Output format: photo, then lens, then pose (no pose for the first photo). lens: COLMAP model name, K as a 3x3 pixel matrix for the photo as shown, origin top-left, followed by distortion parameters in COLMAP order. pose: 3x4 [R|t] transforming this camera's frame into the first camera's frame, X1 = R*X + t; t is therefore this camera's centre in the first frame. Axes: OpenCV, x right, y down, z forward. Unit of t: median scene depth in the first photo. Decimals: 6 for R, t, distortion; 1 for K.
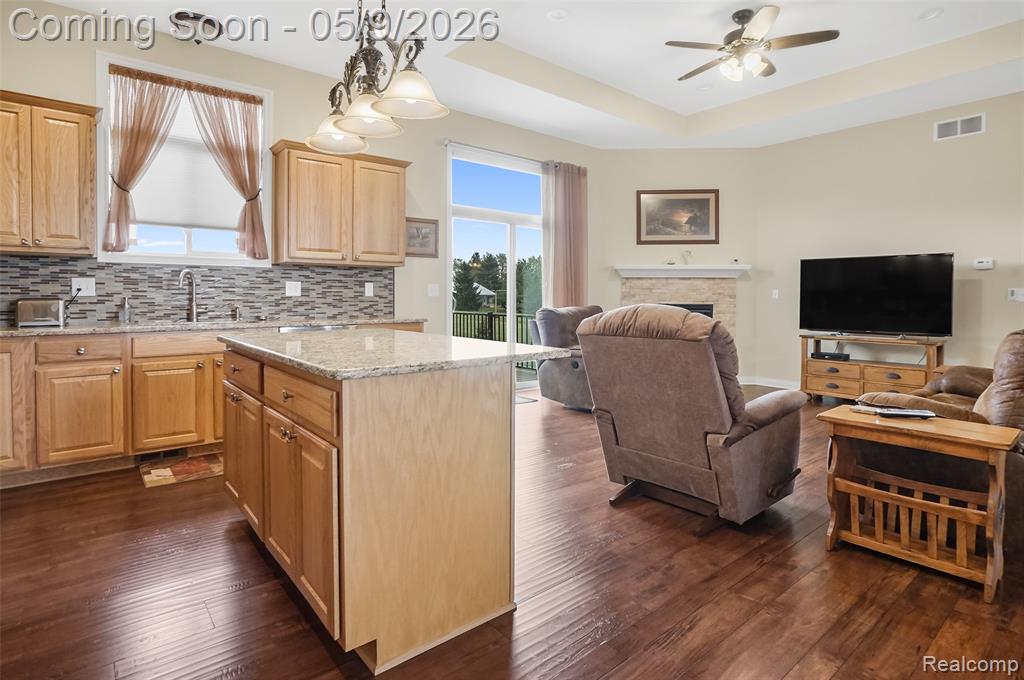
lens RADIAL K [[547.5, 0, 478.6], [0, 547.5, 300.1], [0, 0, 1]] dist [-0.048912, 0.021402]
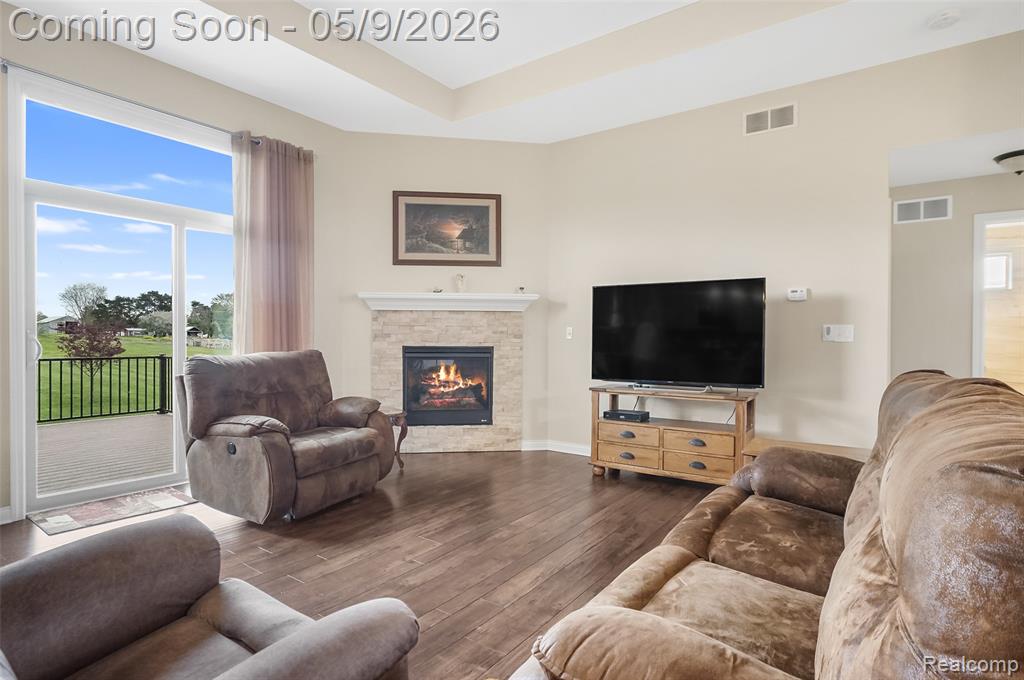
lens RADIAL K [[547.5, 0, 495.5], [0, 547.5, 339.5], [0, 0, 1]] dist [-0.048912, 0.021402]
pose [[0.962186, -0.004684, 0.272354, 0.273490], [0.003801, 0.999986, 0.003767, -0.005506], [-0.272368, -0.002589, 0.962190, 0.319781]]
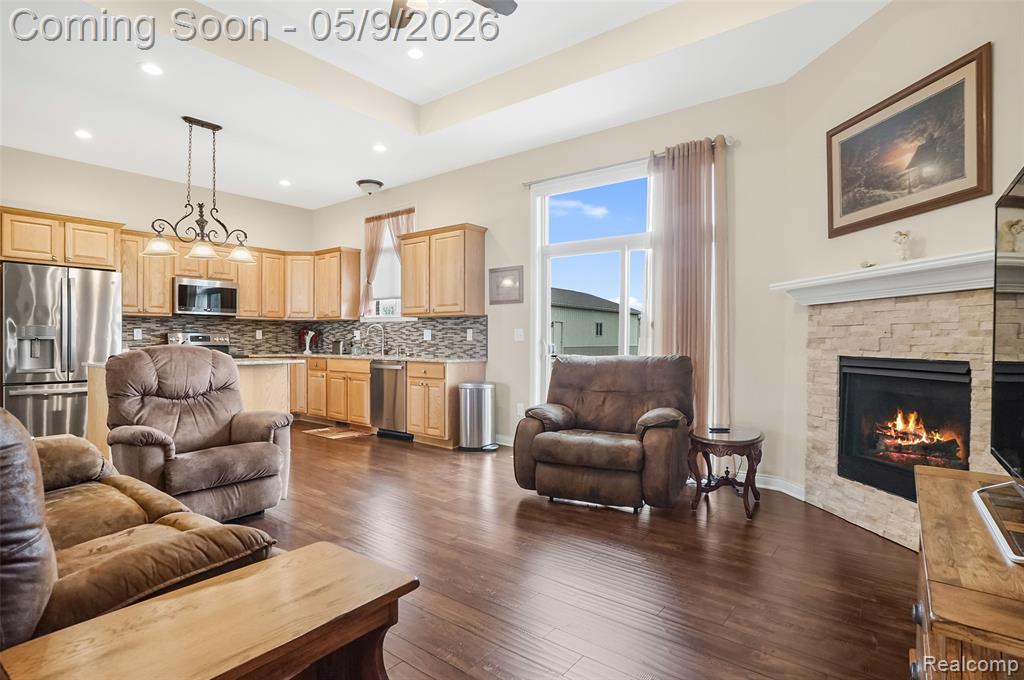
lens RADIAL K [[547.5, 0, 464.3], [0, 547.5, 344.2], [0, 0, 1]] dist [-0.048912, 0.021402]
pose [[0.154780, 0.001554, -0.987948, 0.890610], [-0.017363, 0.999849, -0.001147, 0.002703], [0.987796, 0.017331, 0.154783, 0.726274]]
